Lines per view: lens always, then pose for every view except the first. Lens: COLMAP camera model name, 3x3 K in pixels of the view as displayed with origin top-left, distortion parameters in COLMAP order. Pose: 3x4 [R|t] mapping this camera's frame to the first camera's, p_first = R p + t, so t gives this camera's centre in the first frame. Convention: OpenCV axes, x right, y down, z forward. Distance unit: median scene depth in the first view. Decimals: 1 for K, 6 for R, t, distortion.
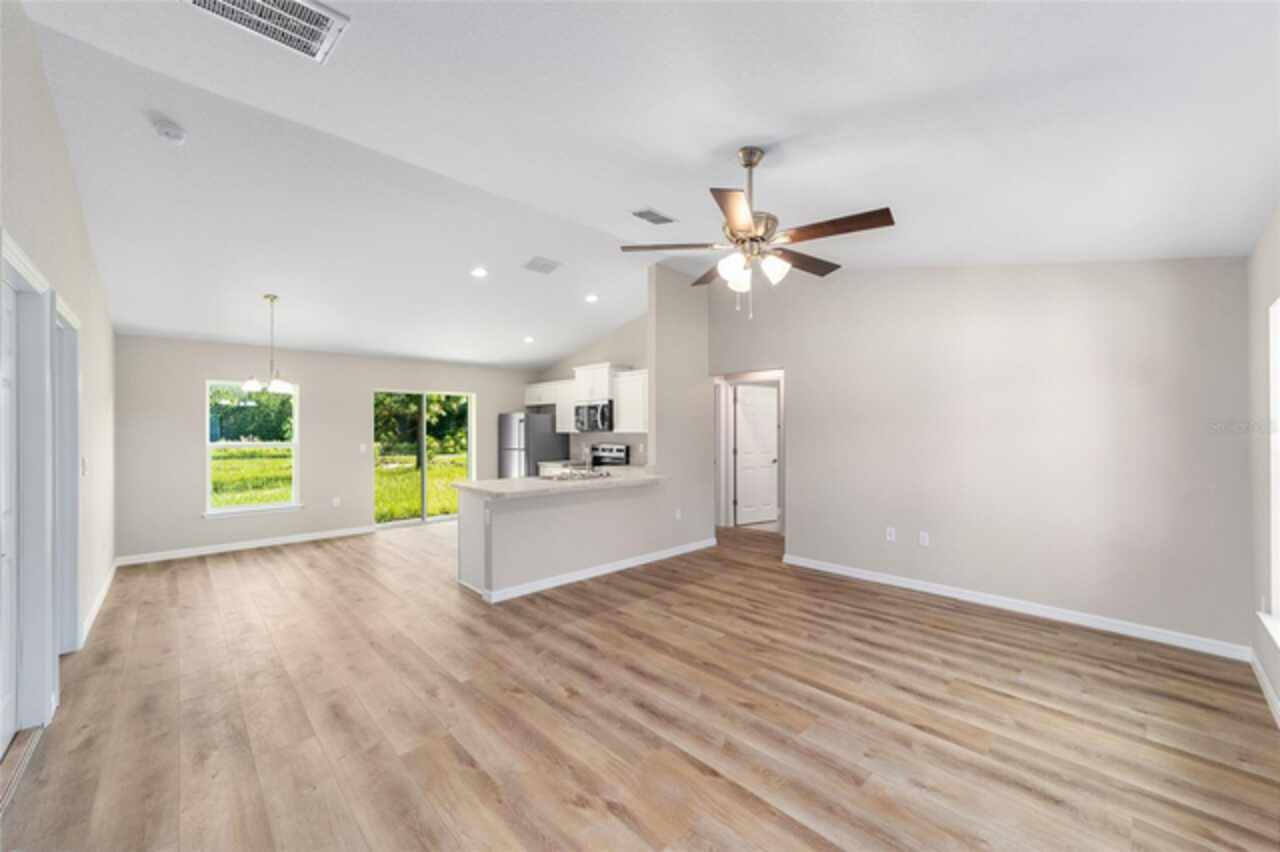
lens RADIAL K [[484.9, 0, 635.1], [0, 484.9, 433.7], [0, 0, 1]] dist [0.001840, 0.000124]
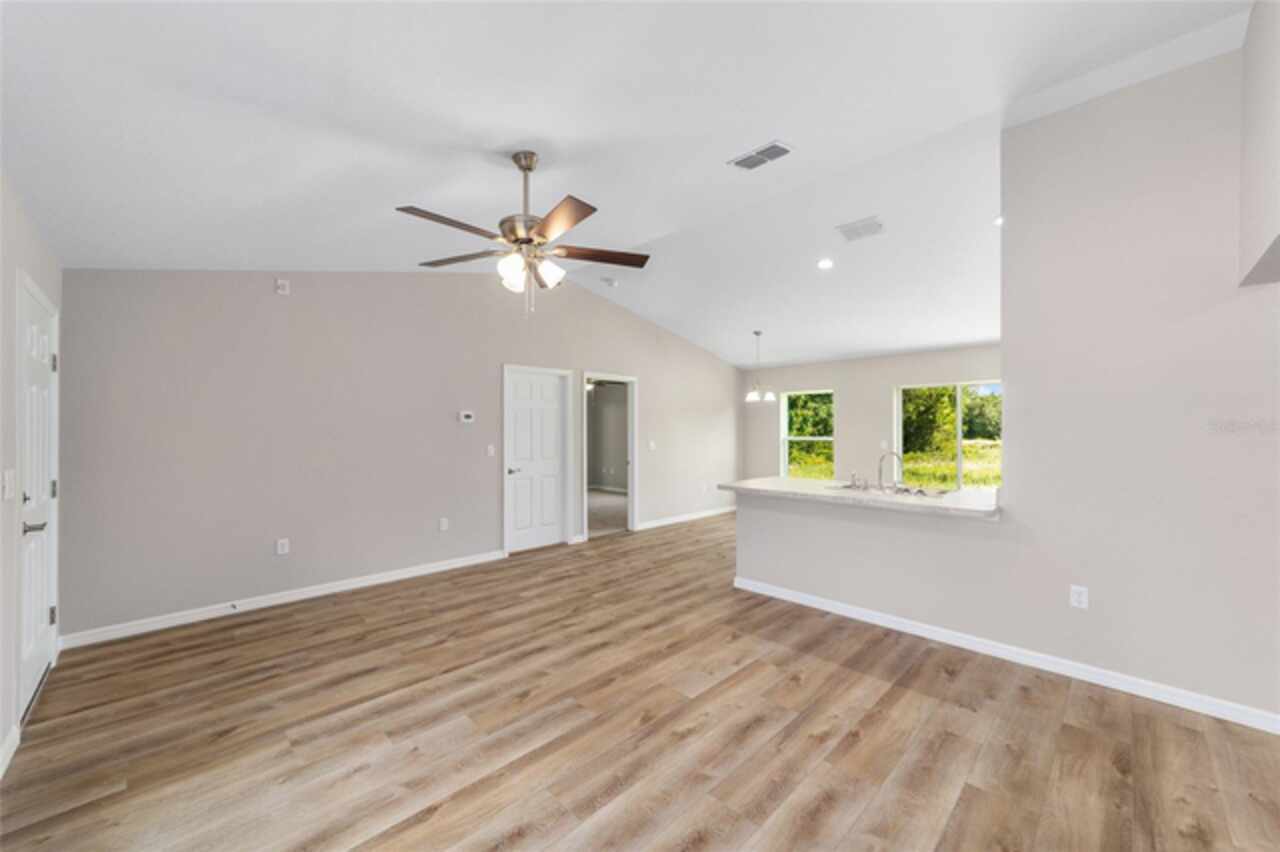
lens RADIAL K [[484.9, 0, 635.0], [0, 484.9, 427.2], [0, 0, 1]] dist [0.001840, 0.000124]
pose [[0.019383, -0.008300, -0.999778, 0.968593], [0.002154, 0.999964, -0.008260, 0.000782], [0.999810, -0.001993, 0.019401, 0.927180]]
